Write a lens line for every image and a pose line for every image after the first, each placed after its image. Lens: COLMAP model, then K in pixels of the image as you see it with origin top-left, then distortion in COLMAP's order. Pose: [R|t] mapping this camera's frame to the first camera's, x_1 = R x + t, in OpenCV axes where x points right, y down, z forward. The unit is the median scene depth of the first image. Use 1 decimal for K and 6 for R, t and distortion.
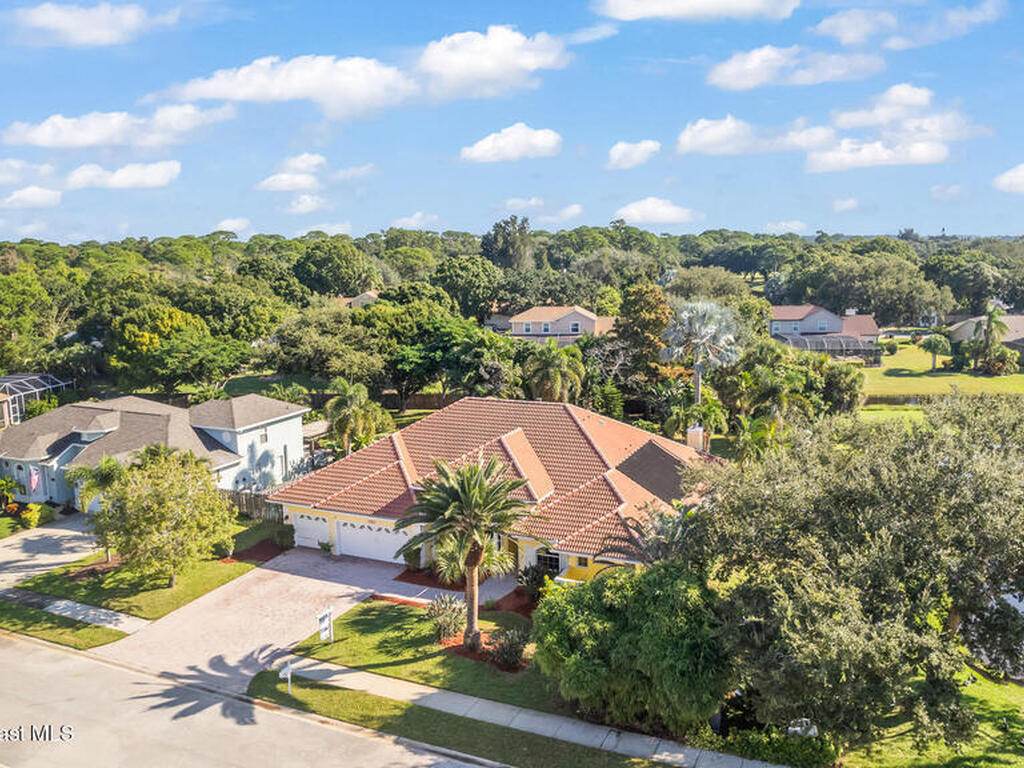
lens RADIAL K [[844.7, 0, 512.0], [0, 844.7, 384.0], [0, 0, 1]] dist [-0.062364, 0.002461]
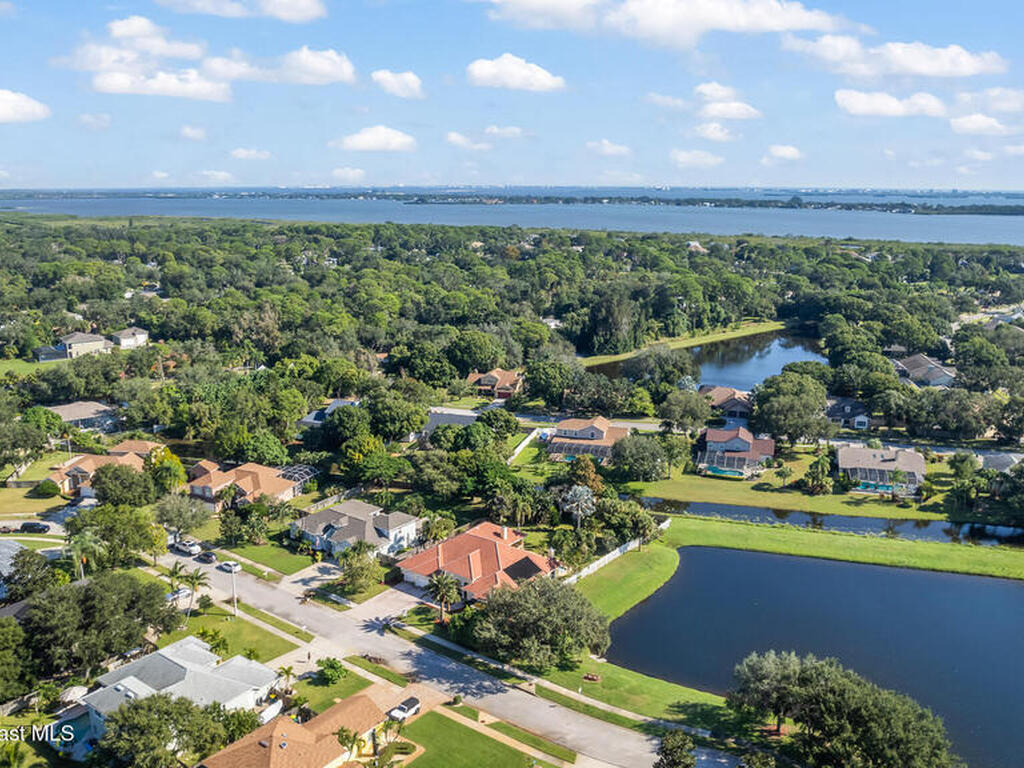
lens RADIAL K [[844.7, 0, 512.0], [0, 844.7, 384.0], [0, 0, 1]] dist [-0.062364, 0.002461]
pose [[0.974965, 0.058943, -0.214406, 0.637139], [-0.044619, 0.996474, 0.071049, -0.653169], [0.217838, -0.059703, 0.974157, -1.595912]]
